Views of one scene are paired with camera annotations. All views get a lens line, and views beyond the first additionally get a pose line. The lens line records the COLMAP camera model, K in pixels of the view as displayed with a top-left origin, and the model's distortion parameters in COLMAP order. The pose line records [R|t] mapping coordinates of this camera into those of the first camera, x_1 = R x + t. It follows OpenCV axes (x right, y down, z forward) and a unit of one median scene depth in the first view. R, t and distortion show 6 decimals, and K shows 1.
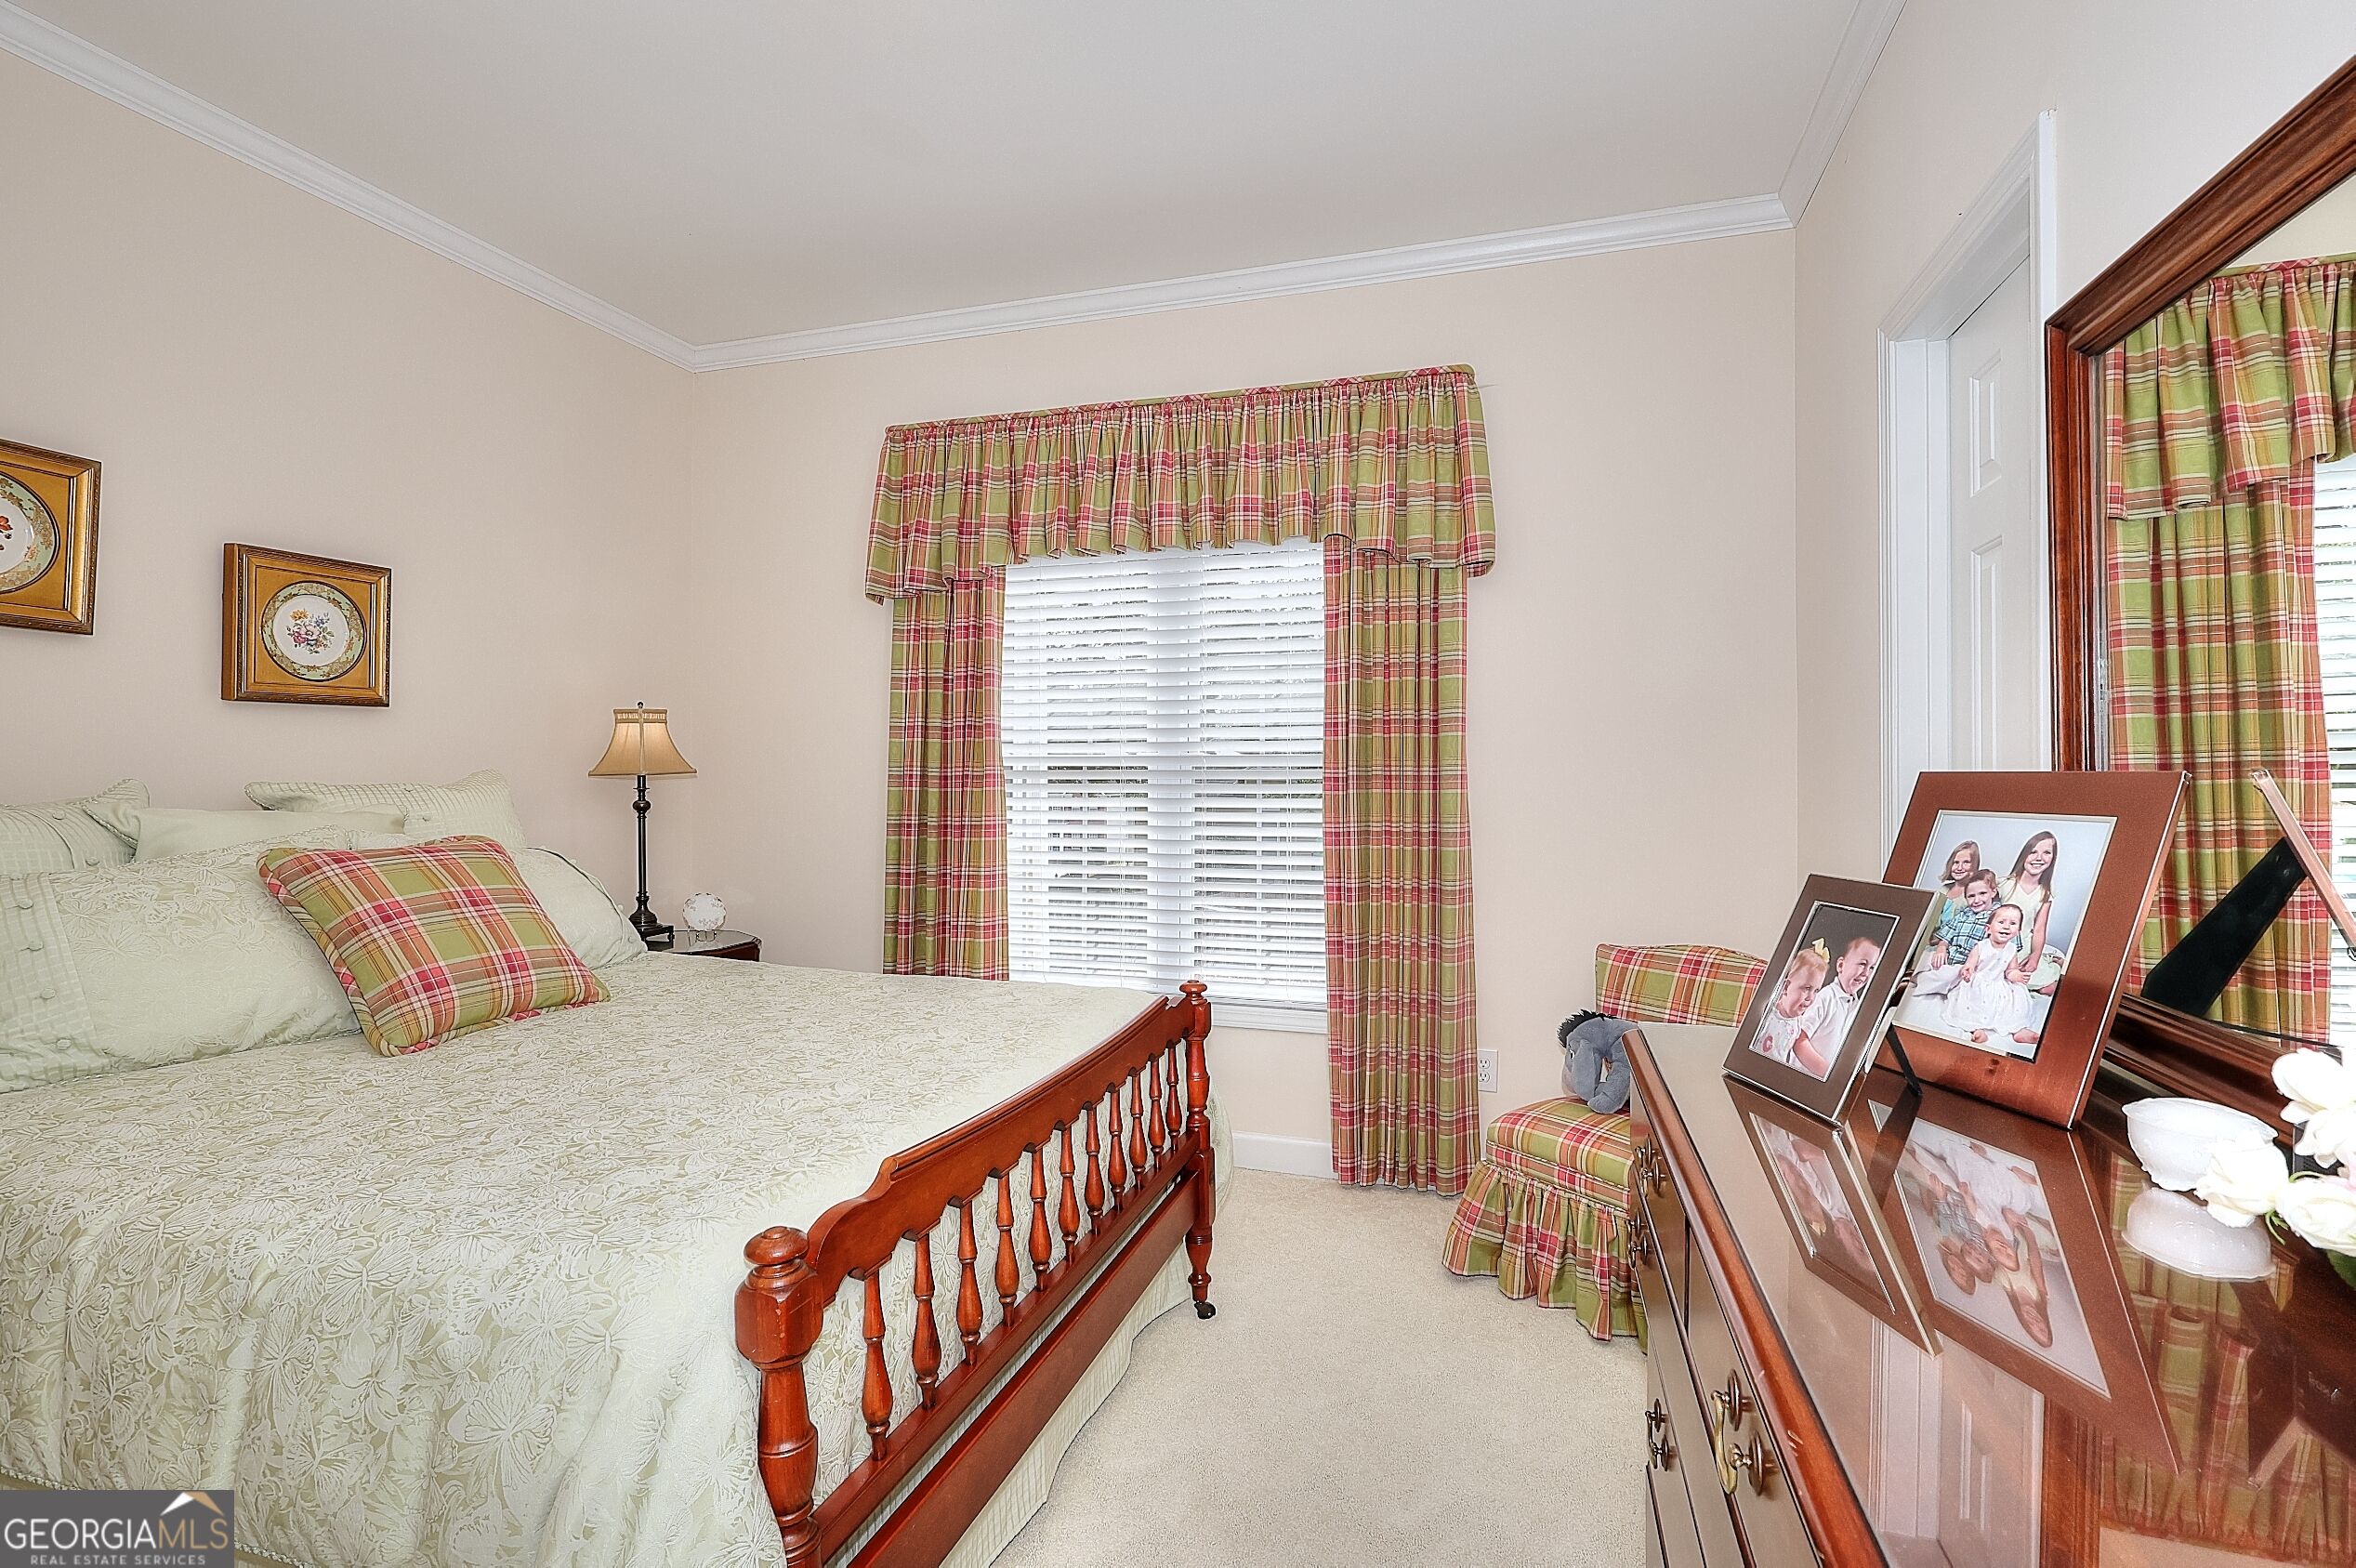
lens RADIAL K [[1105.3, 0, 1169.6], [0, 1105.3, 759.5], [0, 0, 1]] dist [-0.003043, 0.000299]
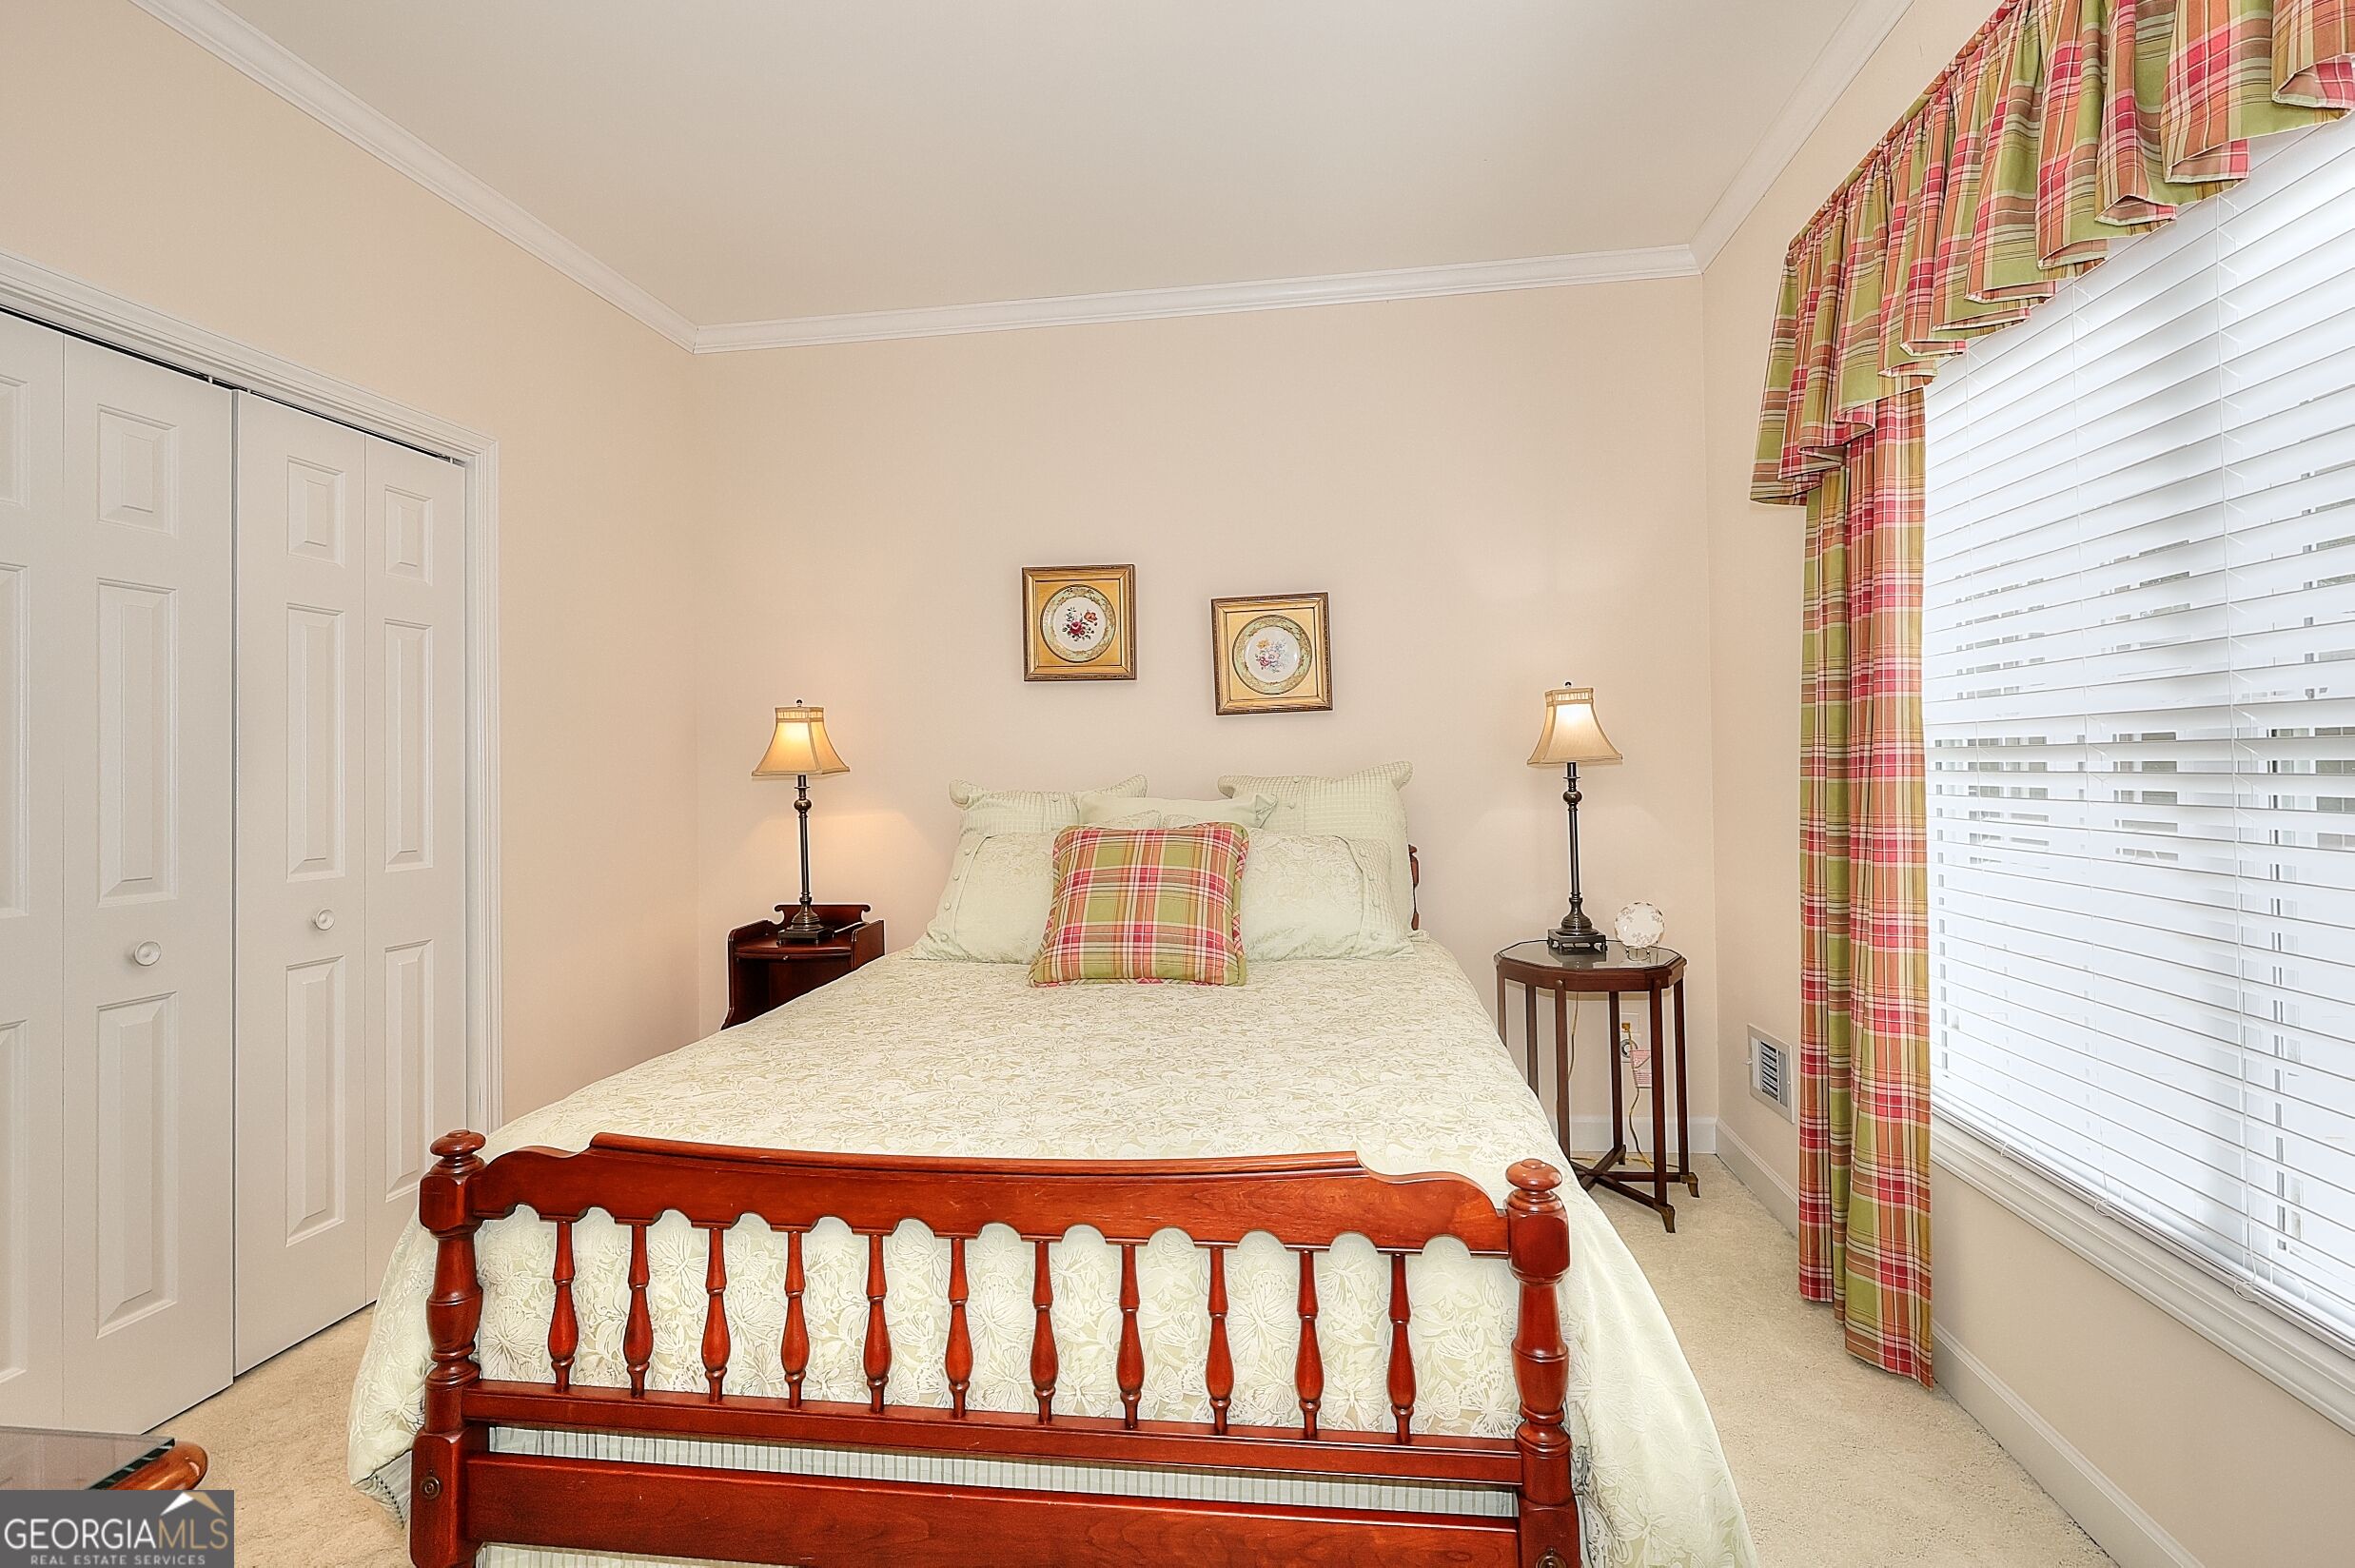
lens RADIAL K [[1104.7, 0, 1169.1], [0, 1104.7, 759.5], [0, 0, 1]] dist [-0.003043, 0.000299]
pose [[0.201114, -0.017250, -0.979416, 0.421457], [0.034861, 0.999338, -0.010443, 0.011431], [0.978947, -0.032044, 0.201582, 0.615586]]
